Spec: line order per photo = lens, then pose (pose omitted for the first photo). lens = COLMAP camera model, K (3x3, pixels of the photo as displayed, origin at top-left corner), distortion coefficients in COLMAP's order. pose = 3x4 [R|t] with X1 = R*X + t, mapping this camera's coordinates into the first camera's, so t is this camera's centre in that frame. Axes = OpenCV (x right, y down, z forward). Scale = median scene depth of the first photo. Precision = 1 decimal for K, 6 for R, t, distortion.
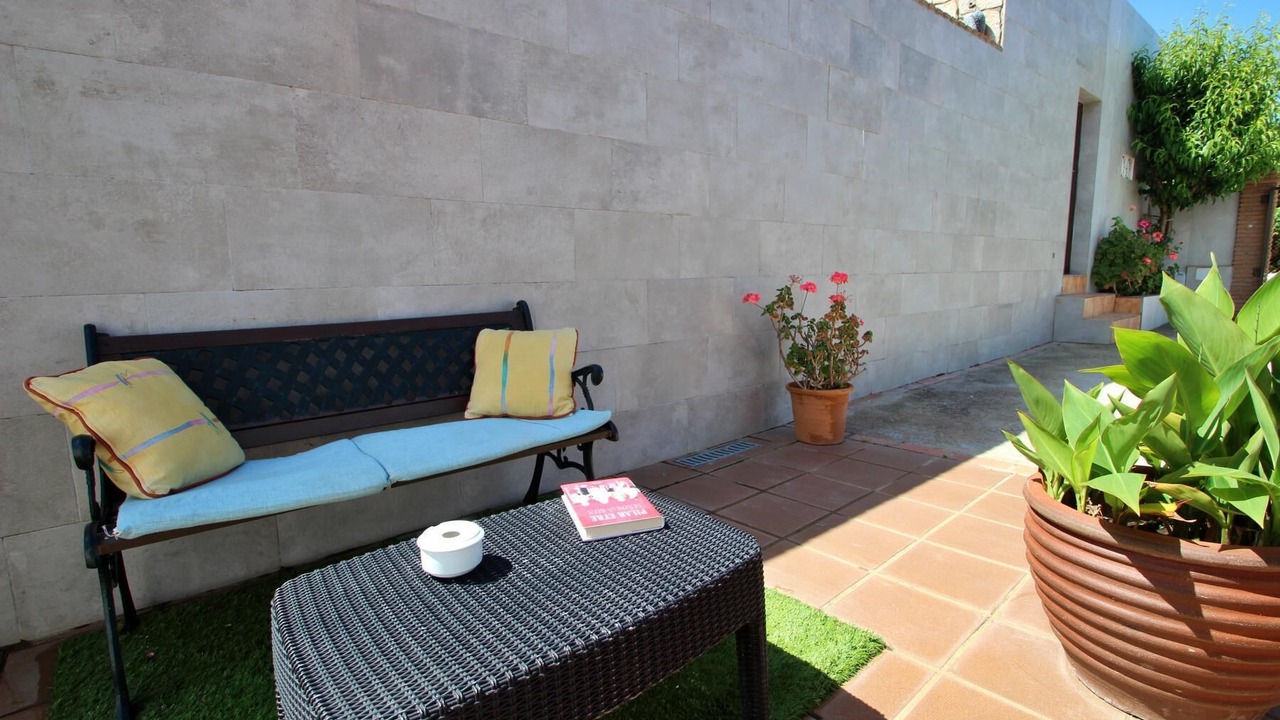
lens RADIAL K [[597.7, 0, 640.0], [0, 597.7, 360.0], [0, 0, 1]] dist [0.013299, -0.017034]
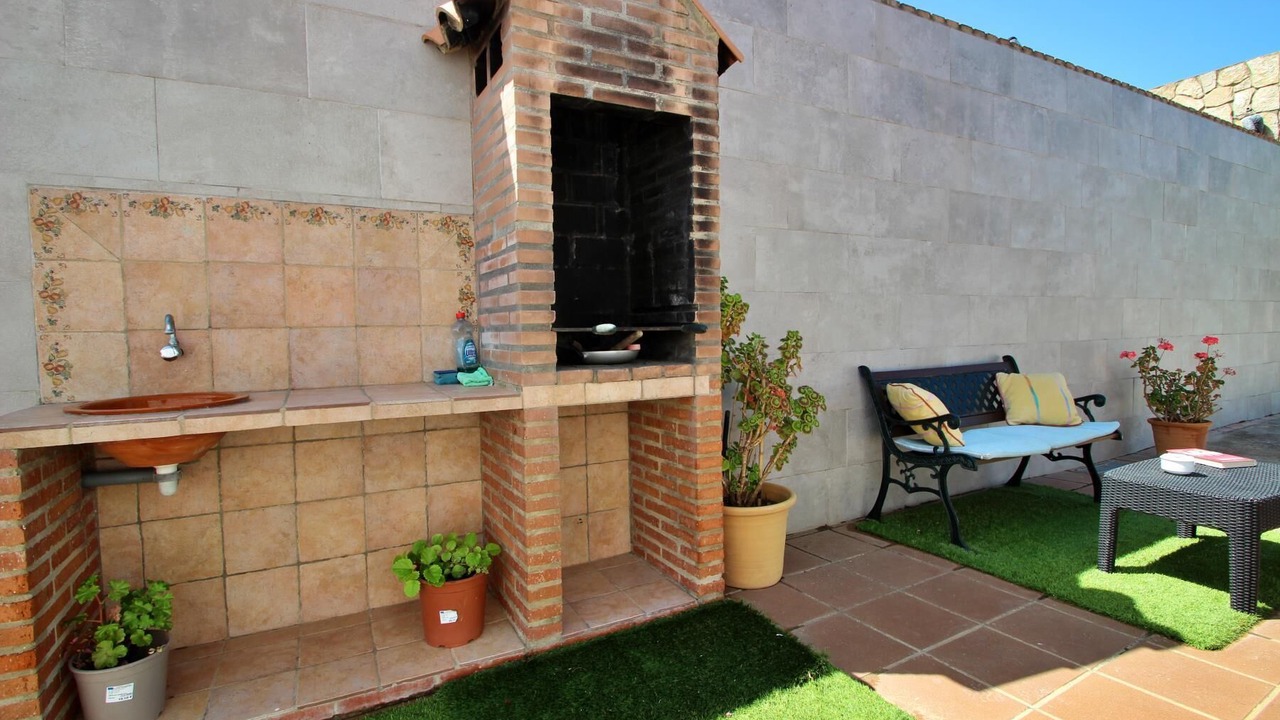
lens RADIAL K [[597.7, 0, 640.0], [0, 597.7, 360.0], [0, 0, 1]] dist [0.013299, -0.017034]
pose [[0.978731, 0.008200, -0.204983, -0.773737], [-0.026562, 0.995855, -0.086985, 0.072358], [0.203420, 0.090580, 0.974893, -0.699607]]
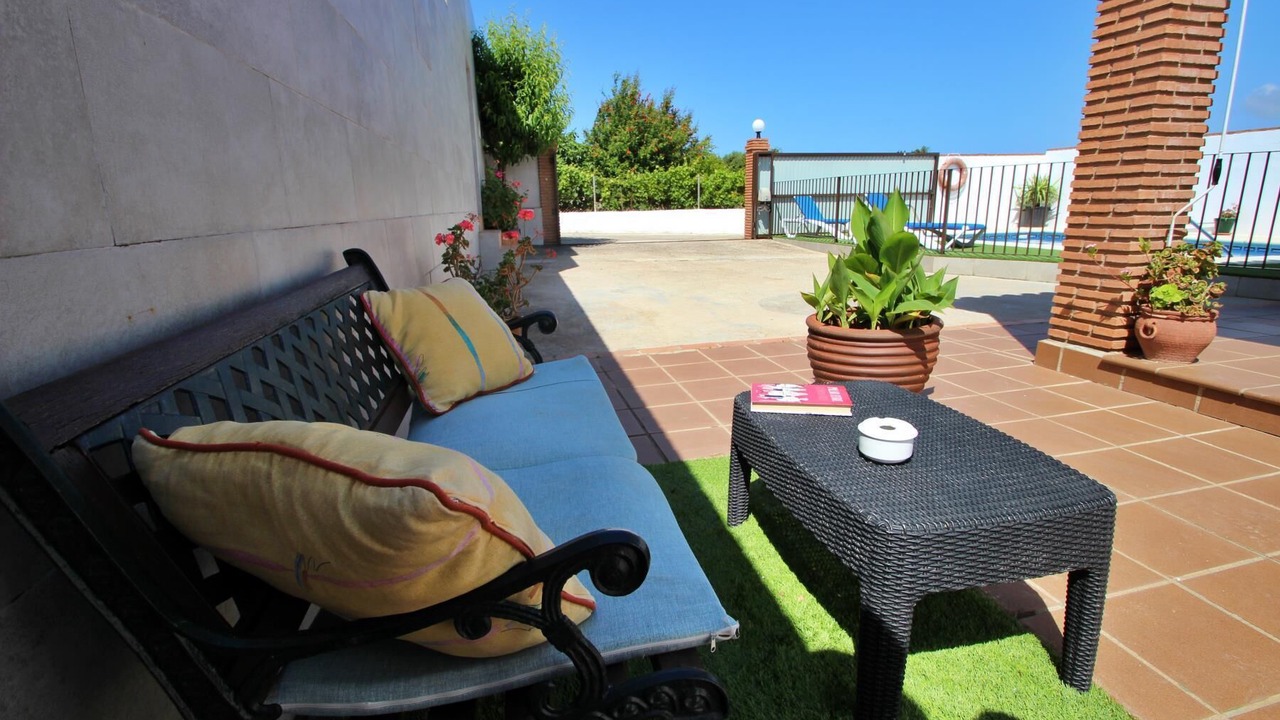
lens RADIAL K [[597.7, 0, 640.0], [0, 597.7, 360.0], [0, 0, 1]] dist [0.013299, -0.017034]
pose [[0.468810, -0.216932, 0.856246, -0.621405], [0.140789, 0.975332, 0.170018, -0.041460], [-0.872007, 0.040844, 0.487787, 0.350957]]
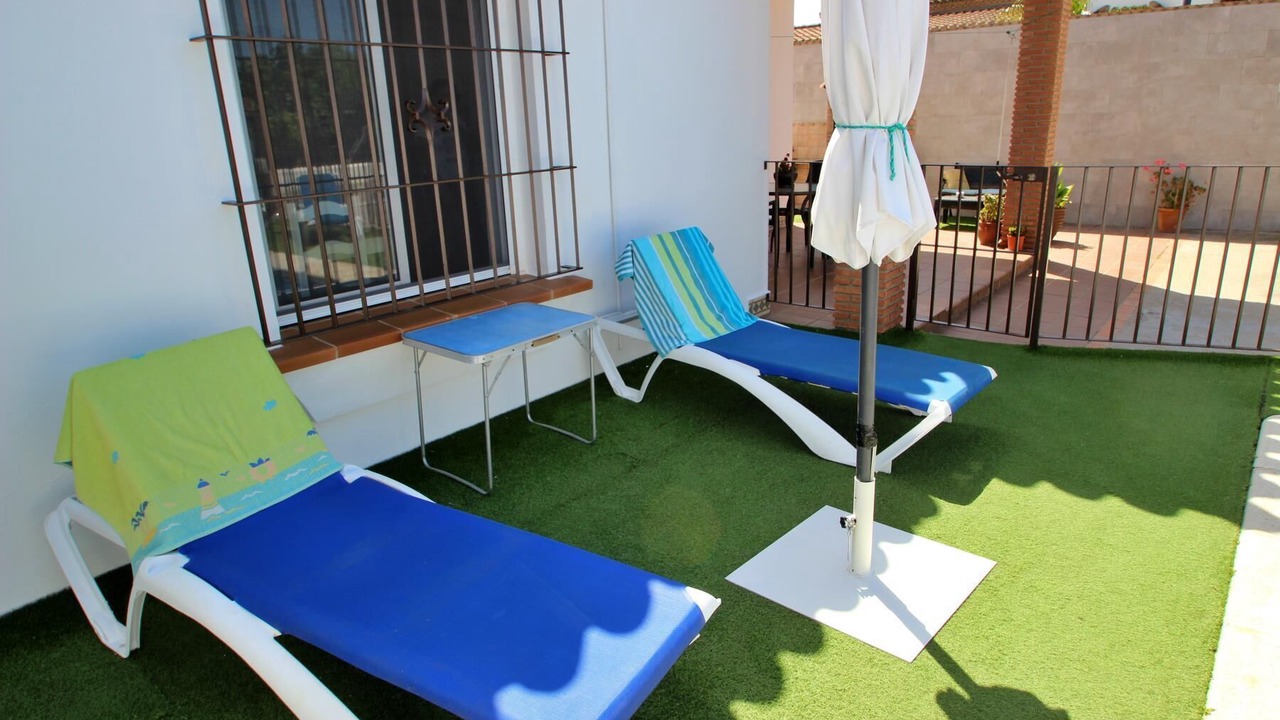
lens RADIAL K [[767.6, 0, 640.0], [0, 767.6, 360.0], [0, 0, 1]] dist [0.001661, -0.019257]
pose [[0.152088, 0.312862, -0.937543, 3.897950], [-0.105425, 0.948301, 0.299350, -0.093173], [0.982728, 0.053313, 0.177208, -2.044509]]
